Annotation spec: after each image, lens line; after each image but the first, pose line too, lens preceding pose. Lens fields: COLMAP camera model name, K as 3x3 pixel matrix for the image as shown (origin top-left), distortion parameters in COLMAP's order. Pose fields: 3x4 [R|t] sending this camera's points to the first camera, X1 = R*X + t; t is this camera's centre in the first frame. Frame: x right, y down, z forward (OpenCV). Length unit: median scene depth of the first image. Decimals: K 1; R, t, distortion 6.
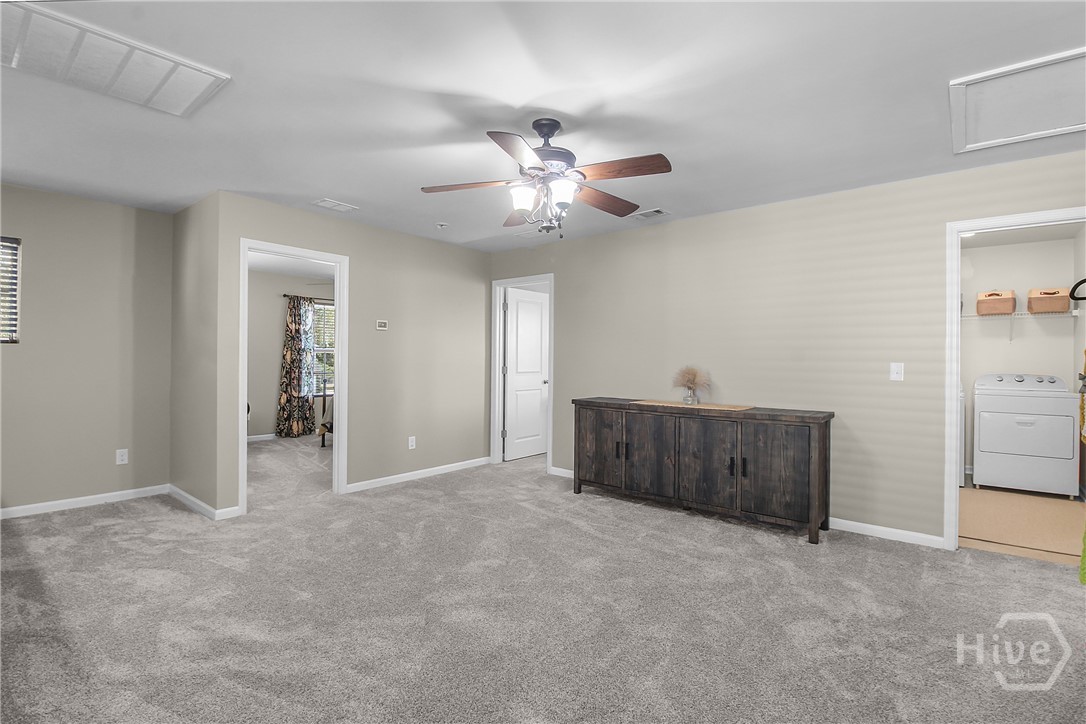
lens RADIAL K [[517.3, 0, 540.3], [0, 517.3, 359.2], [0, 0, 1]] dist [0.016826, -0.000802]
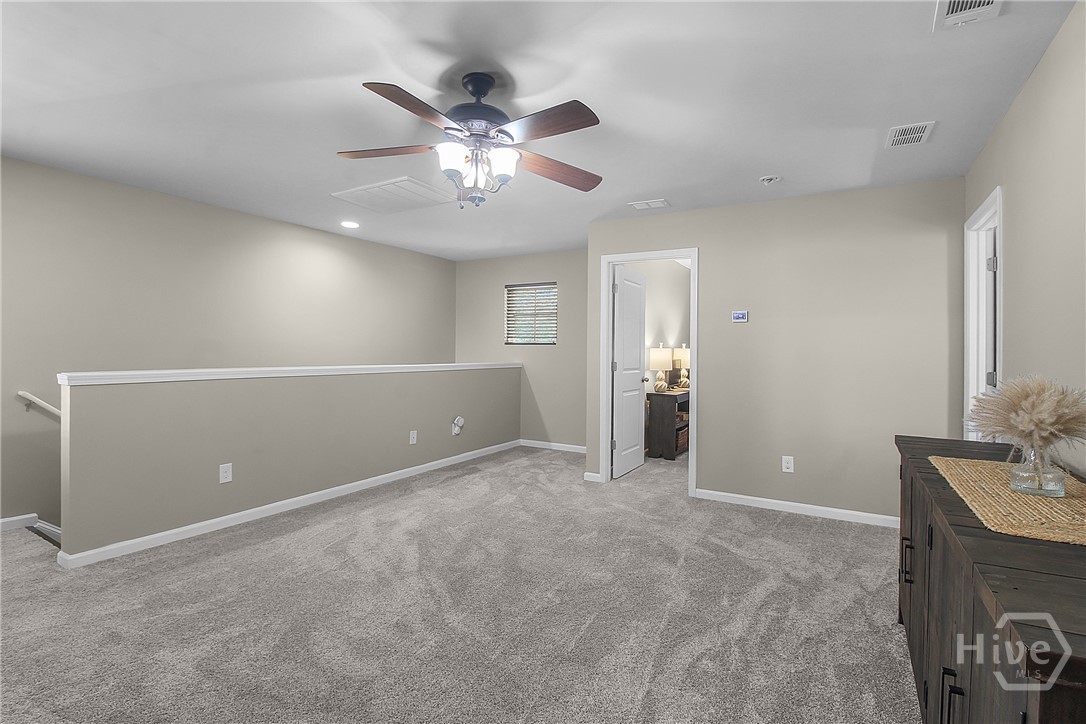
lens RADIAL K [[517.3, 0, 540.4], [0, 517.3, 357.0], [0, 0, 1]] dist [0.016826, -0.000802]
pose [[0.166516, 0.005958, -0.986021, 0.556991], [-0.011398, 0.999927, 0.004117, 0.001541], [0.985973, 0.010553, 0.166572, 0.606380]]
